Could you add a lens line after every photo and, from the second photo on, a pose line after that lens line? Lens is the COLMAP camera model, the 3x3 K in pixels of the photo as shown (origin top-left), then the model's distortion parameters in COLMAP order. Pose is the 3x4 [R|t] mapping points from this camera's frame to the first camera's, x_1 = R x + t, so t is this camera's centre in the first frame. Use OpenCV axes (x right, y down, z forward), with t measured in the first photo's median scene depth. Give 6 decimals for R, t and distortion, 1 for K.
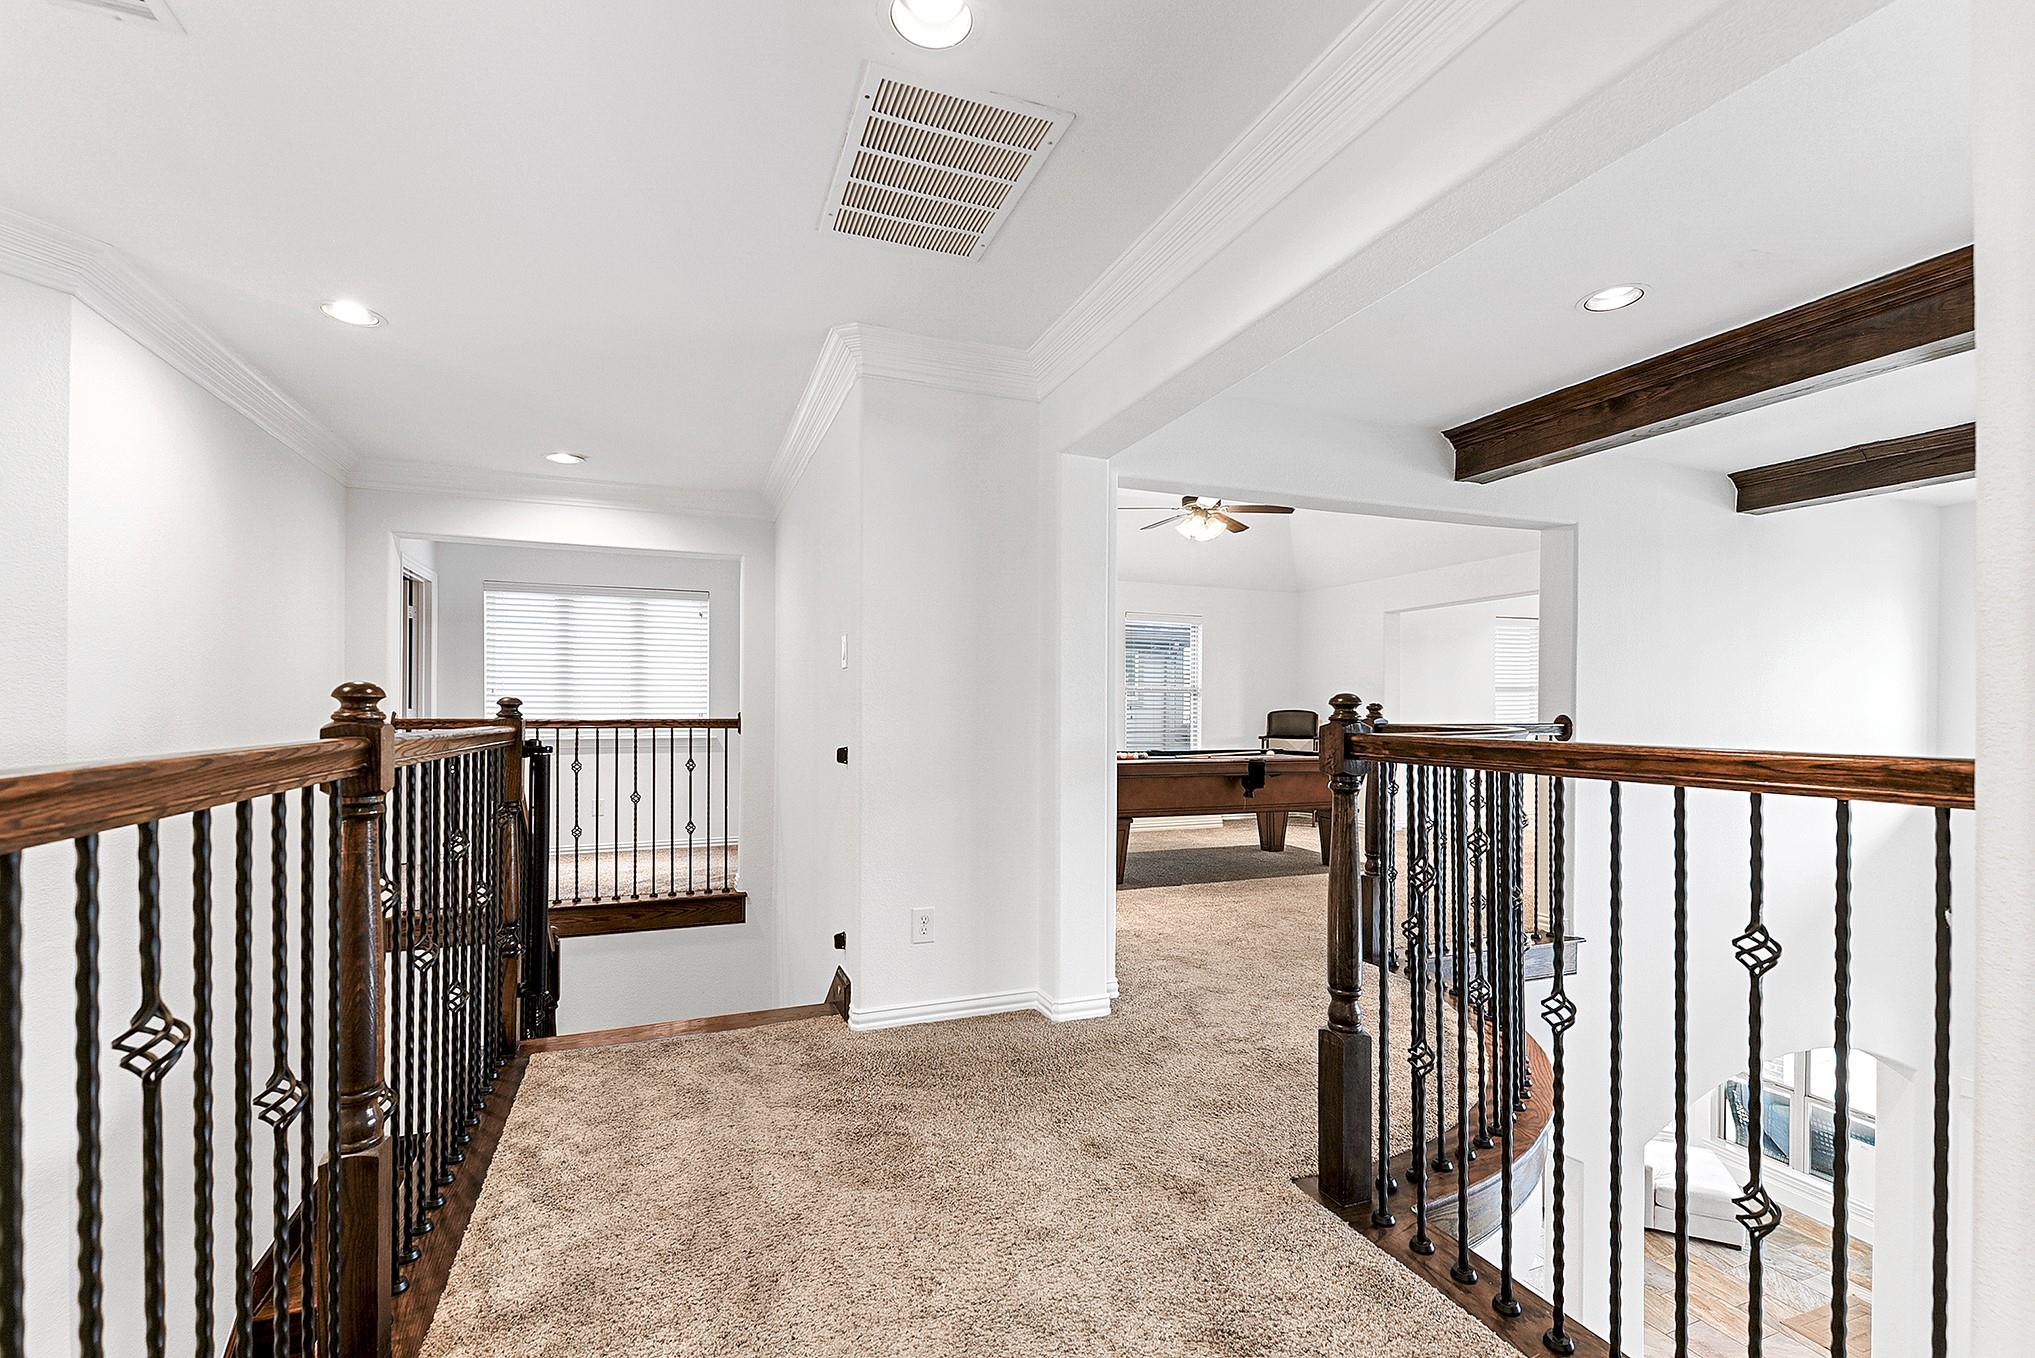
lens RADIAL K [[886.5, 0, 1016.4], [0, 886.5, 716.2], [0, 0, 1]] dist [0.008854, -0.006971]
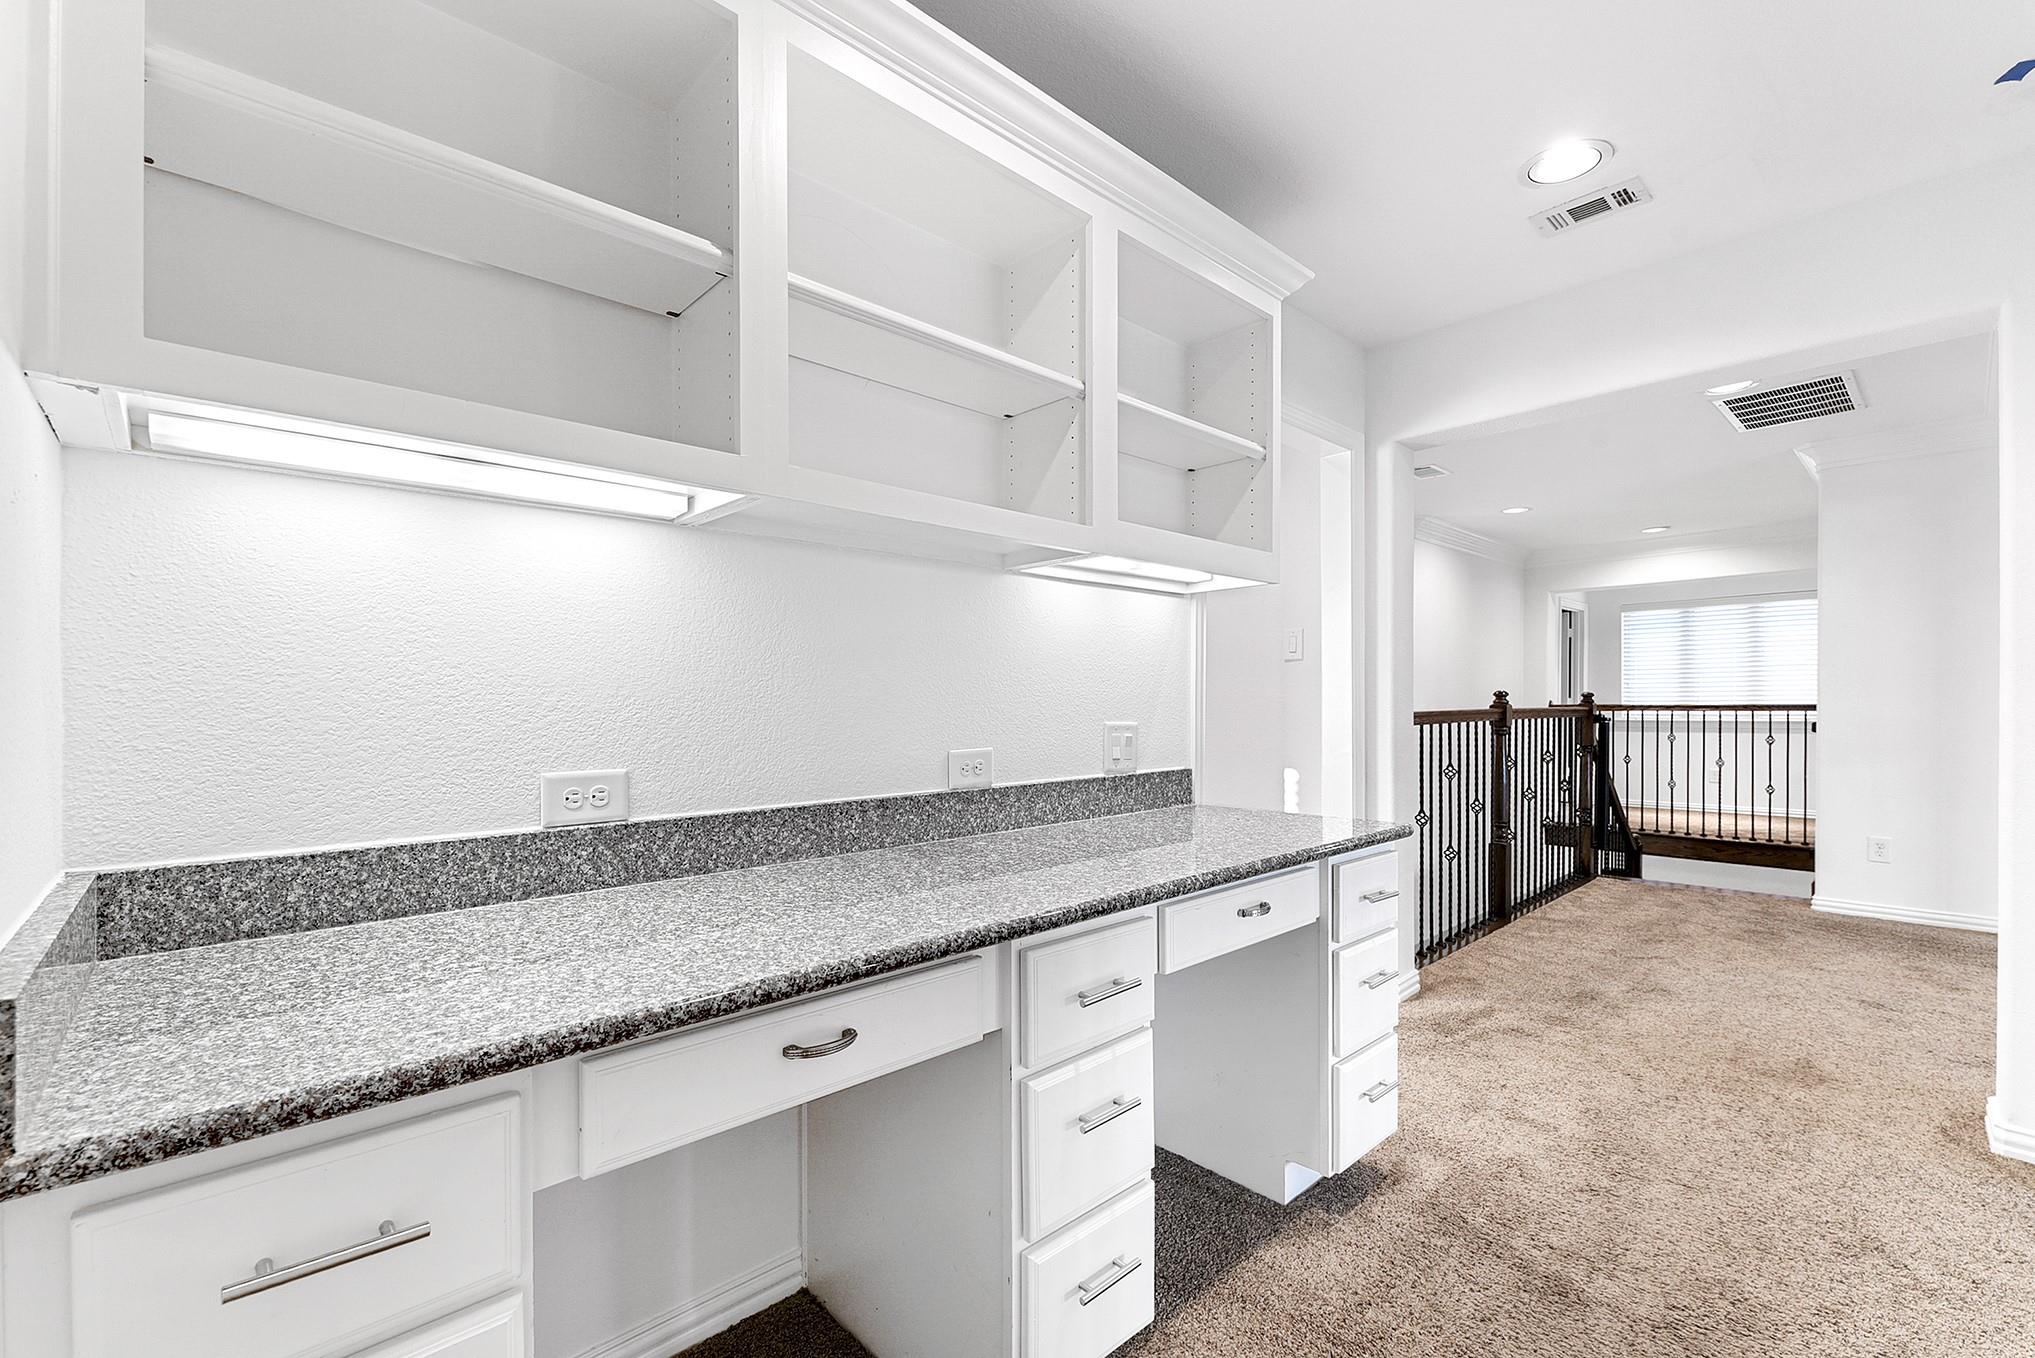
lens RADIAL K [[886.5, 0, 1027.2], [0, 886.5, 695.1], [0, 0, 1]] dist [0.008854, -0.006971]
pose [[0.371644, 0.001311, -0.928374, 0.548175], [-0.005115, 0.999987, -0.000636, -0.005786], [0.928361, 0.004985, 0.371646, -0.607154]]
